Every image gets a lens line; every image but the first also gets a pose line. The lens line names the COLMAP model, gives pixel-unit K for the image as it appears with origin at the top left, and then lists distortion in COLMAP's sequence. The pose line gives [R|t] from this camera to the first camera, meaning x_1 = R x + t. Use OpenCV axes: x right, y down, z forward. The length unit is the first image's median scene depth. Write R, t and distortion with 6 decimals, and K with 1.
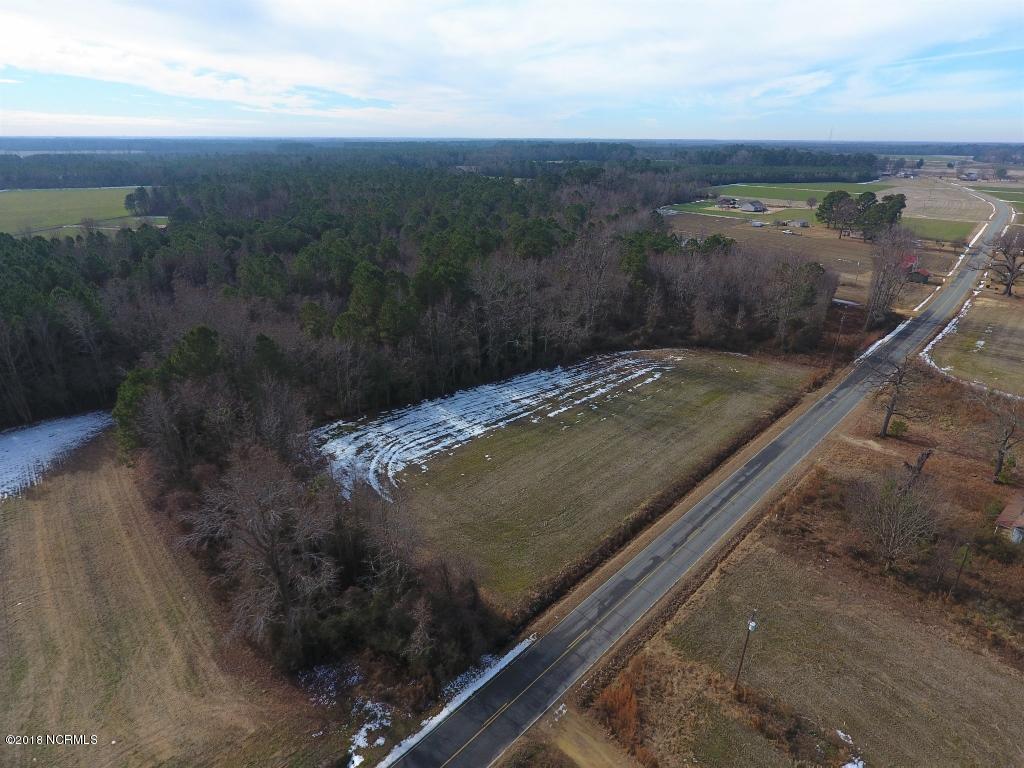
lens RADIAL K [[605.3, 0, 508.8], [0, 605.3, 384.2], [0, 0, 1]] dist [-0.002004, -0.001301]
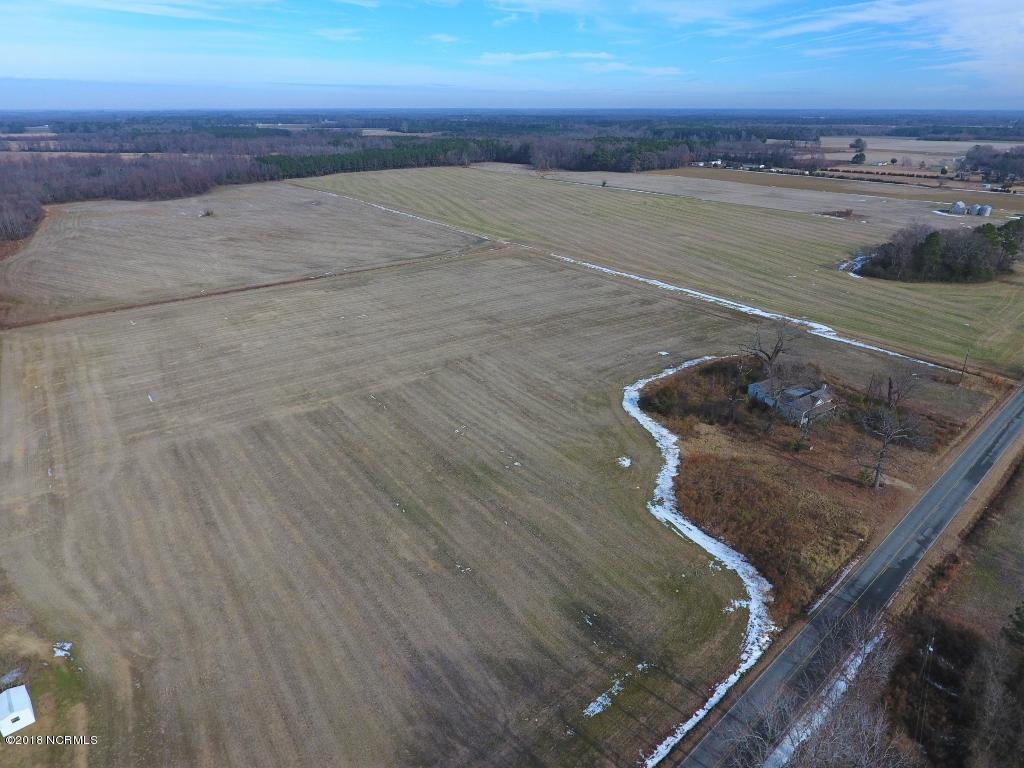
lens RADIAL K [[605.3, 0, 508.8], [0, 605.3, 384.2], [0, 0, 1]] dist [-0.002004, -0.001301]
pose [[-0.995100, -0.043542, 0.088768, 1.471556], [0.034190, 0.690885, 0.722155, -1.076985], [-0.092773, 0.721652, -0.686011, 2.070644]]
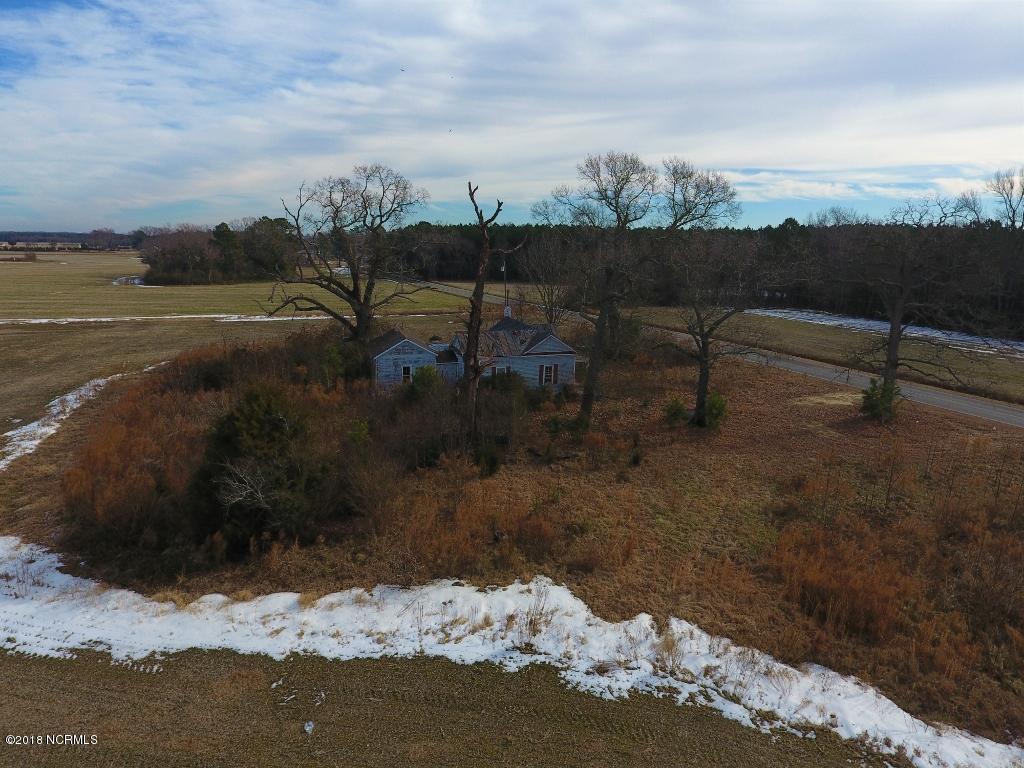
lens RADIAL K [[605.3, 0, 508.8], [0, 605.3, 384.2], [0, 0, 1]] dist [-0.002004, -0.001301]
pose [[-0.393541, 0.188821, -0.899707, 1.404829], [-0.352612, 0.872821, 0.337414, 0.007858], [0.848993, 0.450034, -0.276910, 1.070195]]
